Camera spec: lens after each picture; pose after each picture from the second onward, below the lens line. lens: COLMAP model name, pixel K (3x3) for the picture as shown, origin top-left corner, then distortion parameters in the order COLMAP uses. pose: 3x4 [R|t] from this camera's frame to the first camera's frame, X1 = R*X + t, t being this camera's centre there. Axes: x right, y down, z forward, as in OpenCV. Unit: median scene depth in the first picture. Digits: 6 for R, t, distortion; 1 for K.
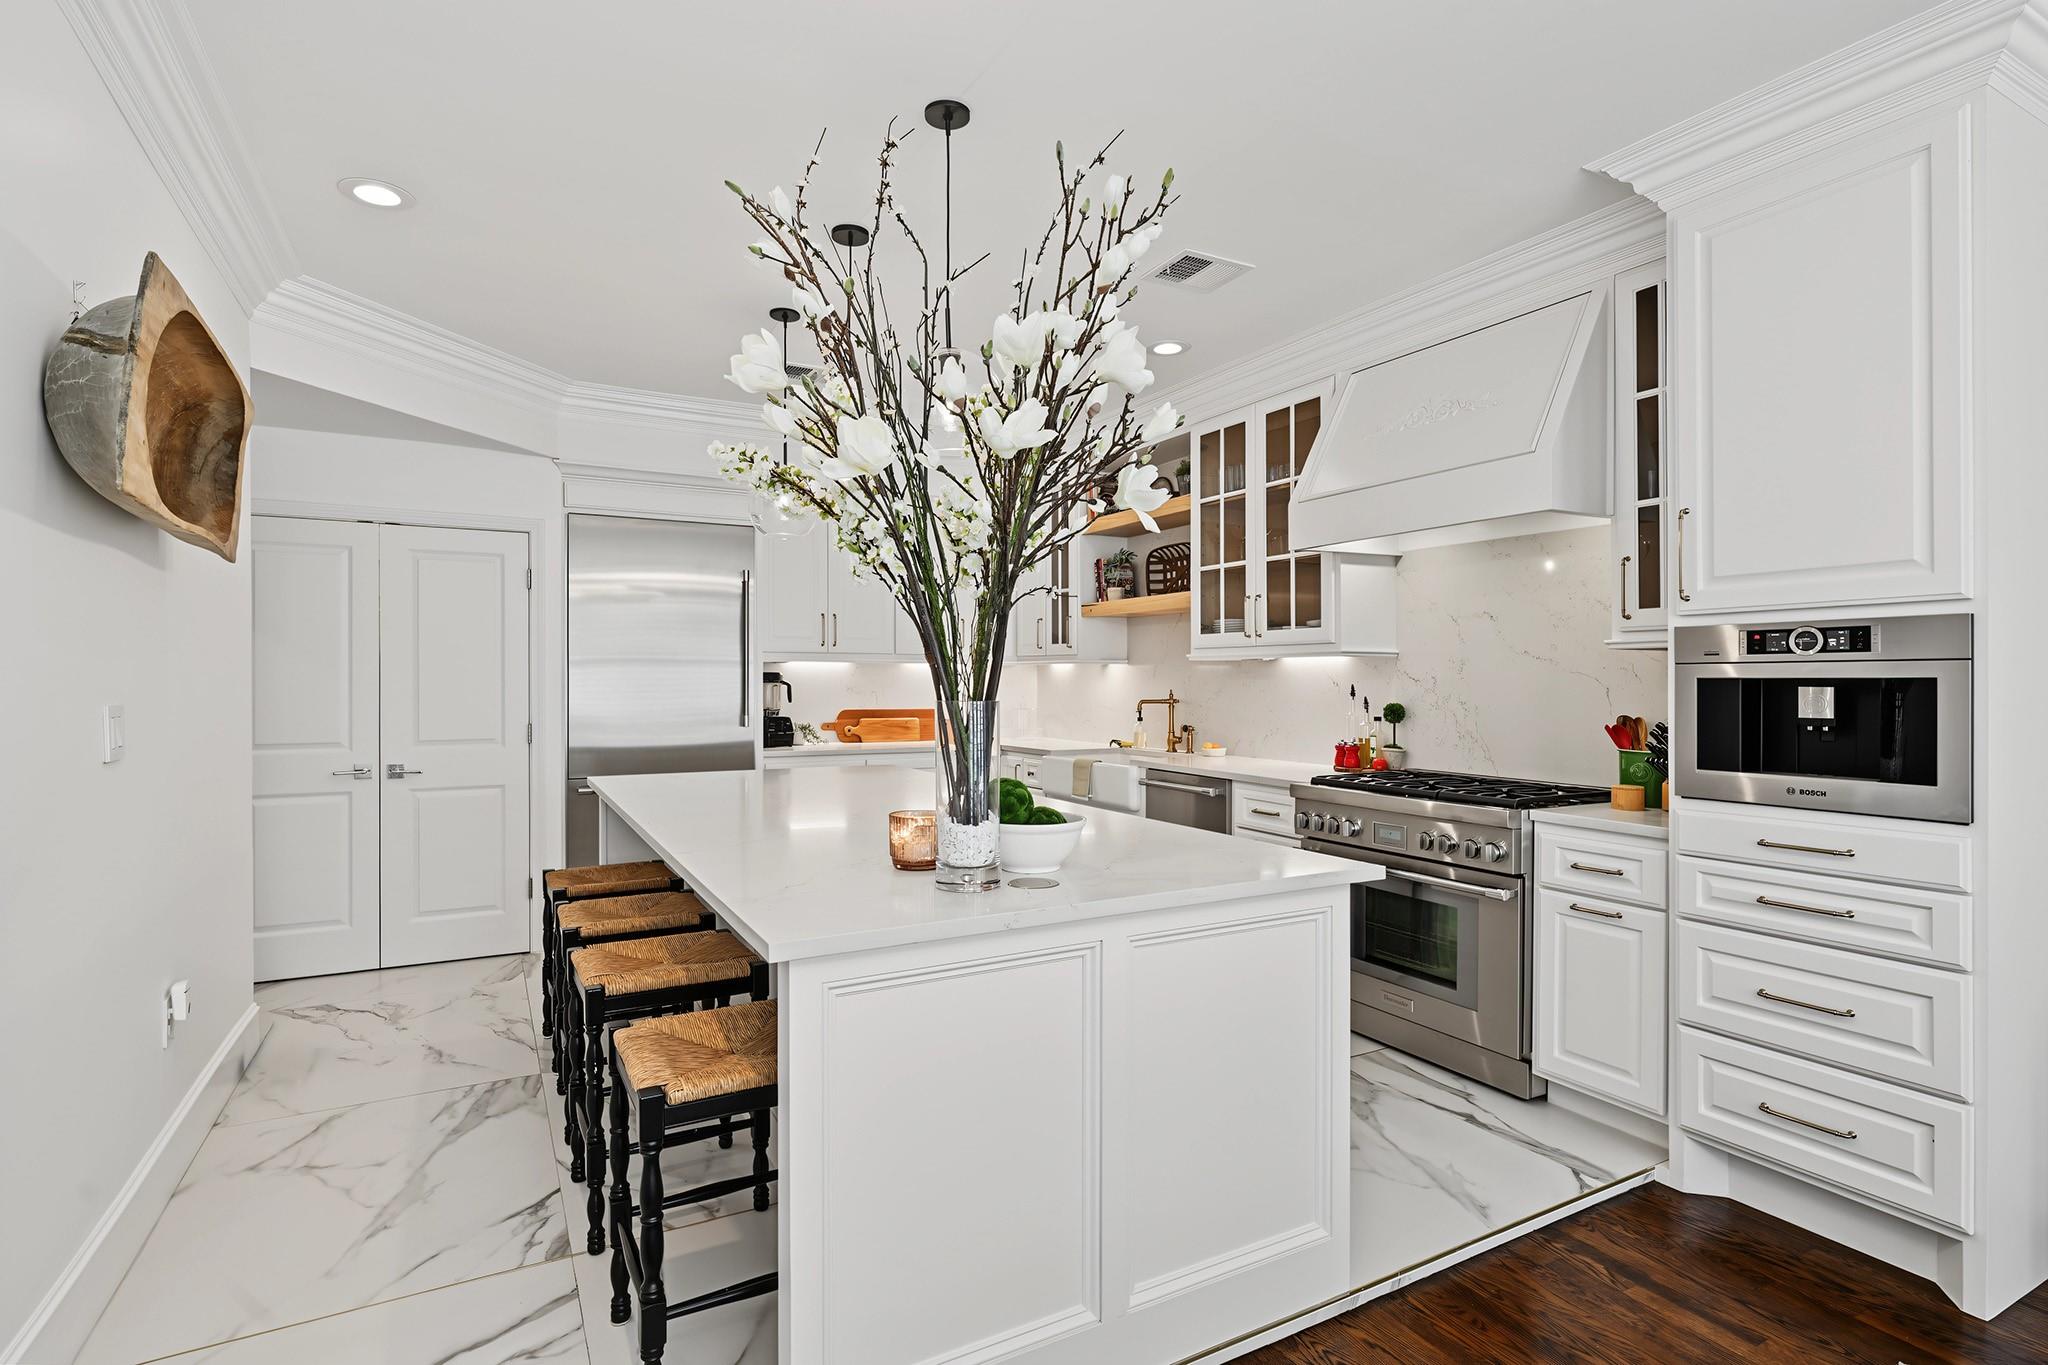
lens RADIAL K [[990.5, 0, 1018.1], [0, 990.5, 683.5], [0, 0, 1]] dist [-0.001000, -0.002812]
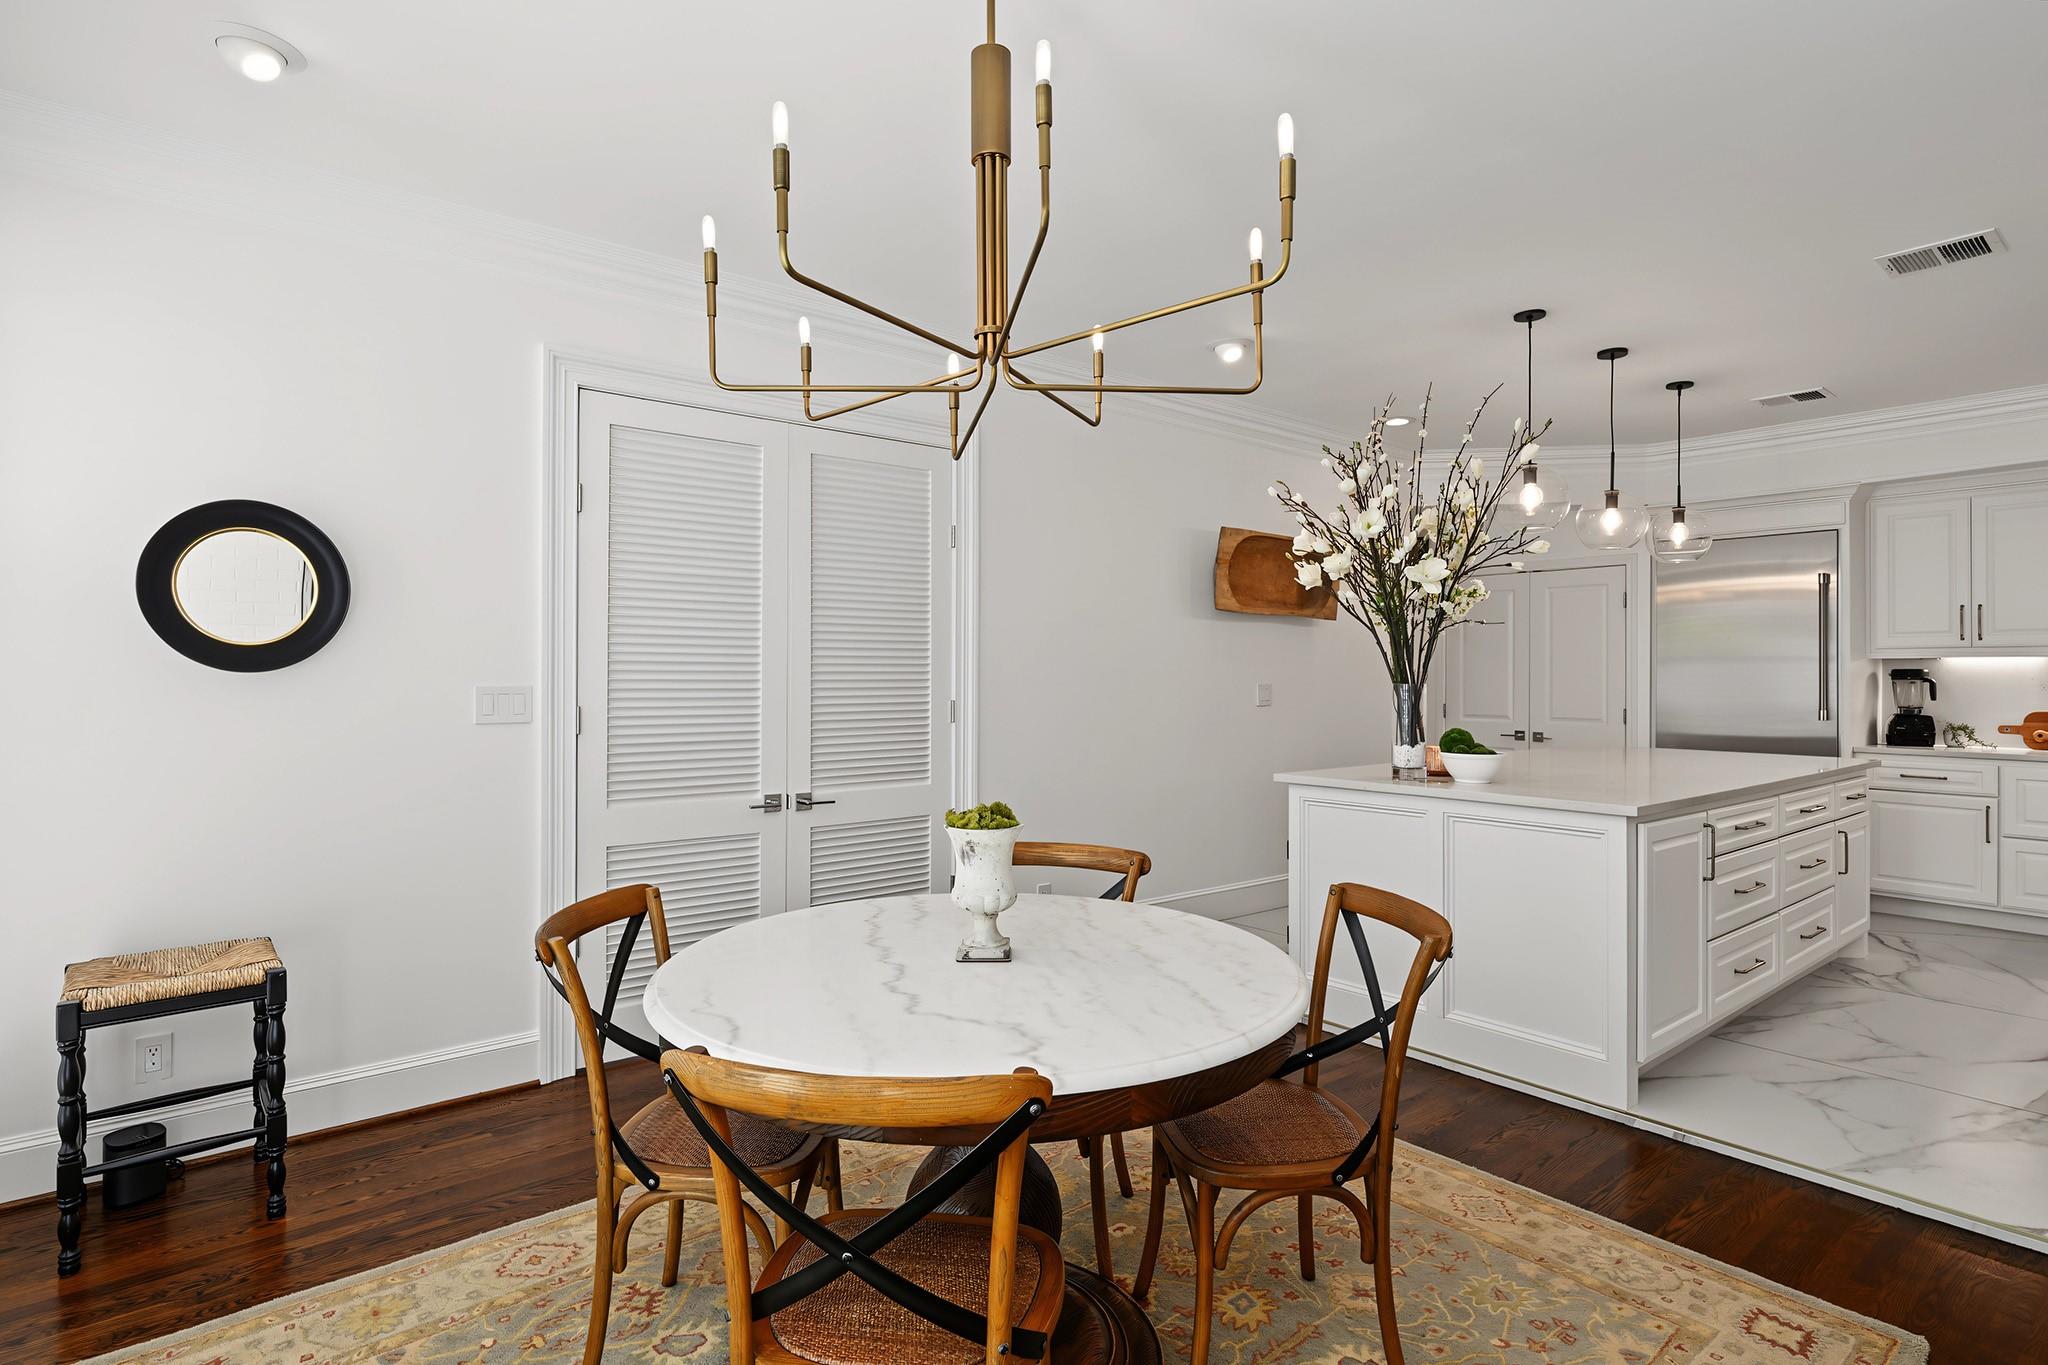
lens RADIAL K [[1042.8, 0, 1023.6], [0, 1042.8, 669.7], [0, 0, 1]] dist [-0.000384, 0.001764]
pose [[0.188169, -0.004530, -0.982126, 0.947658], [-0.008025, 0.999949, -0.006150, 0.004574], [0.982104, 0.009039, 0.188123, -0.067341]]
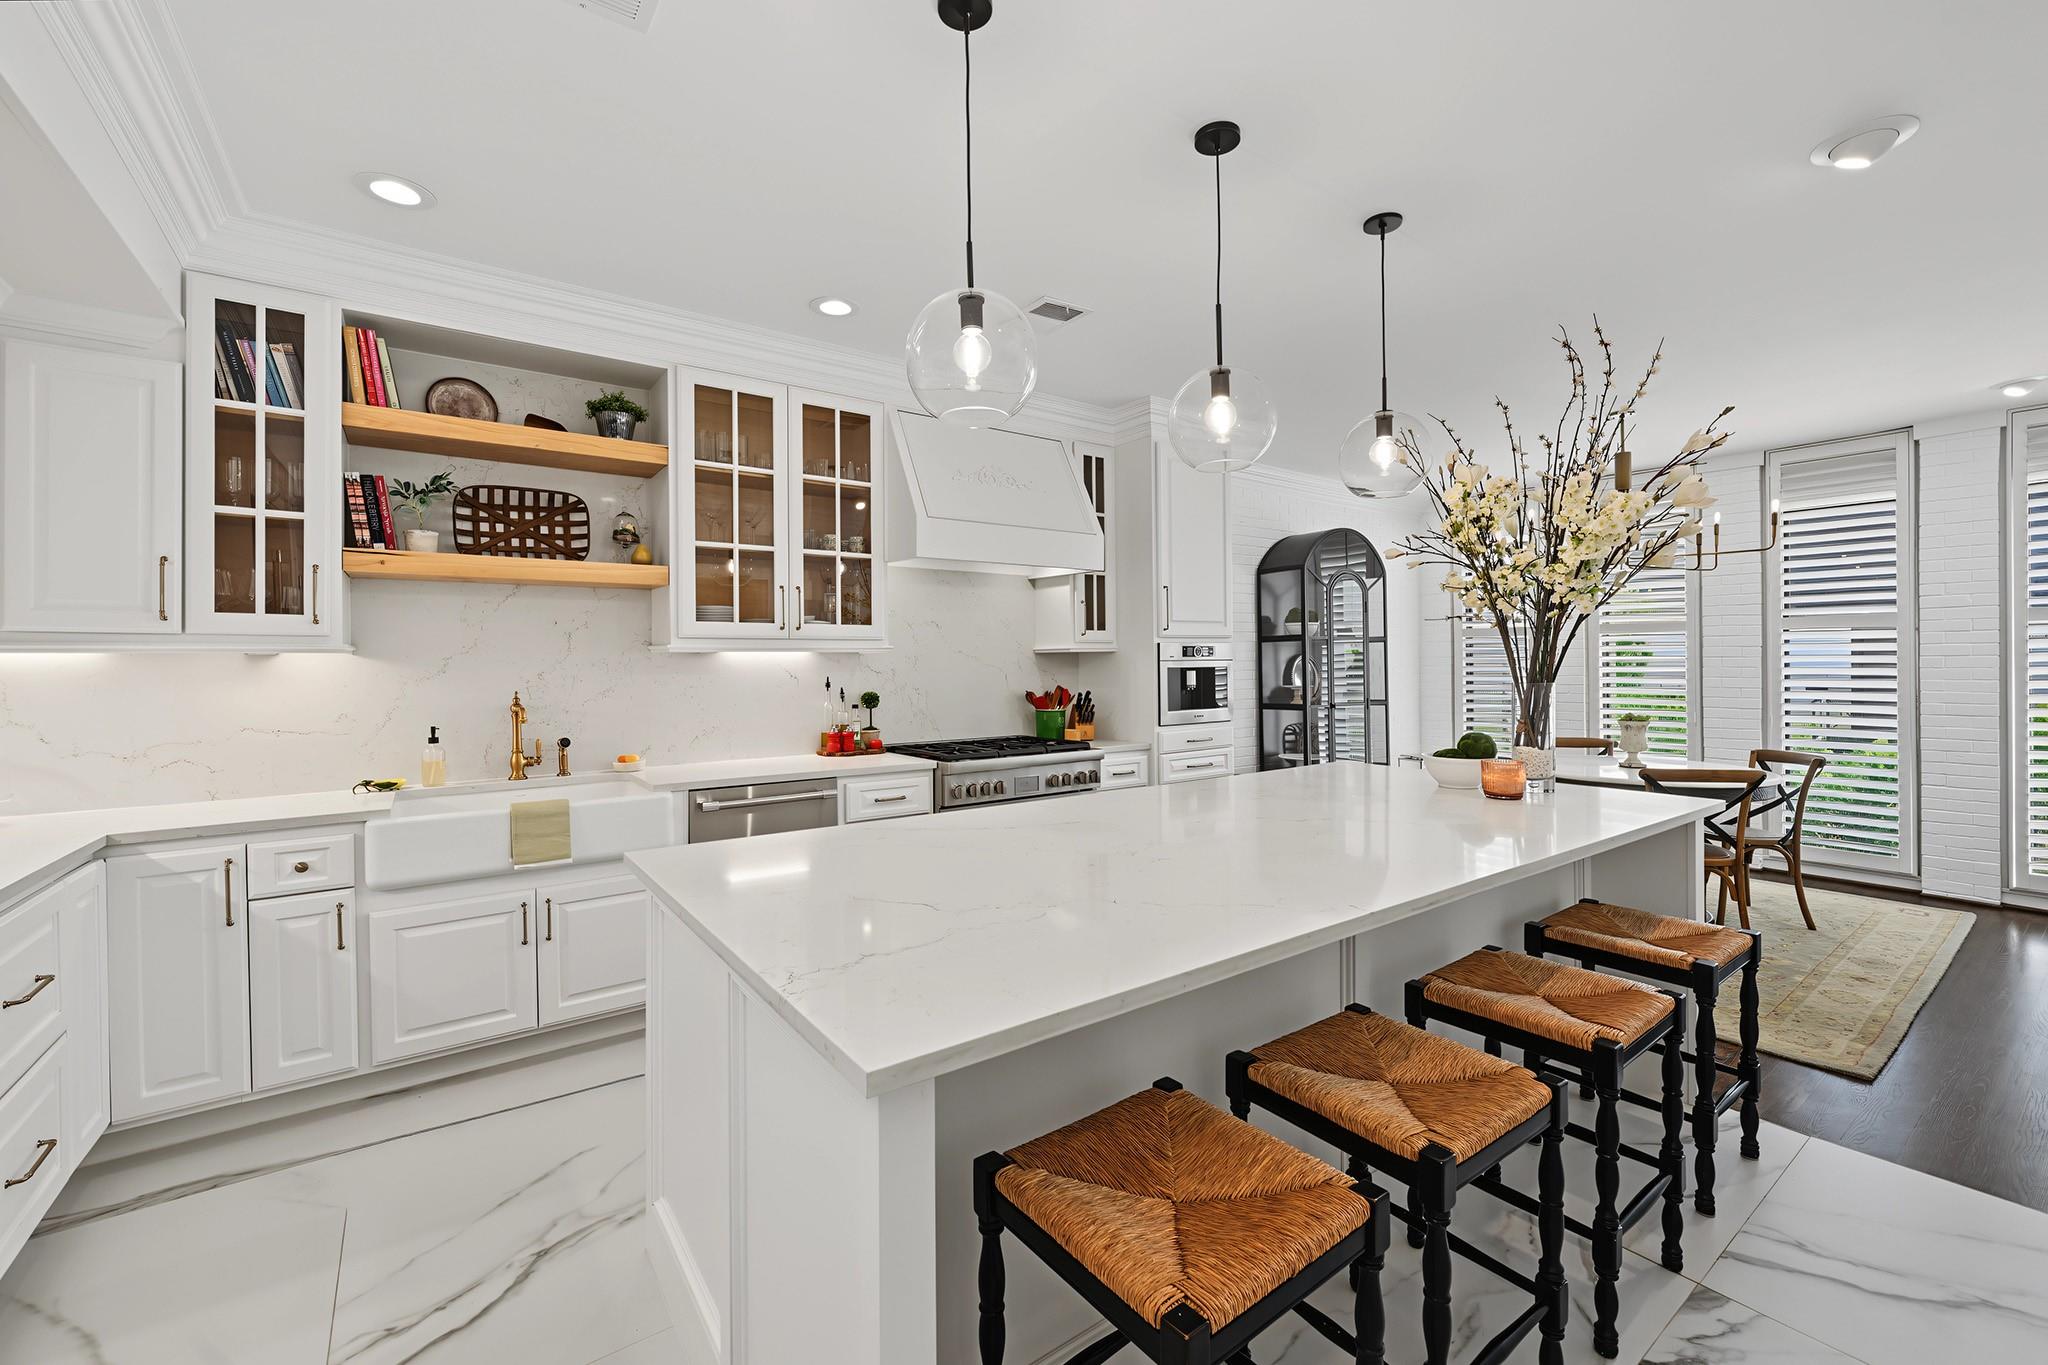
lens RADIAL K [[836.7, 0, 1016.9], [0, 836.7, 665.8], [0, 0, 1]] dist [-0.002214, 0.000160]
pose [[-0.120843, -0.005139, 0.992658, -0.721013], [0.012512, 0.999899, 0.006700, -0.018050], [-0.992593, 0.013230, -0.120766, 1.076553]]
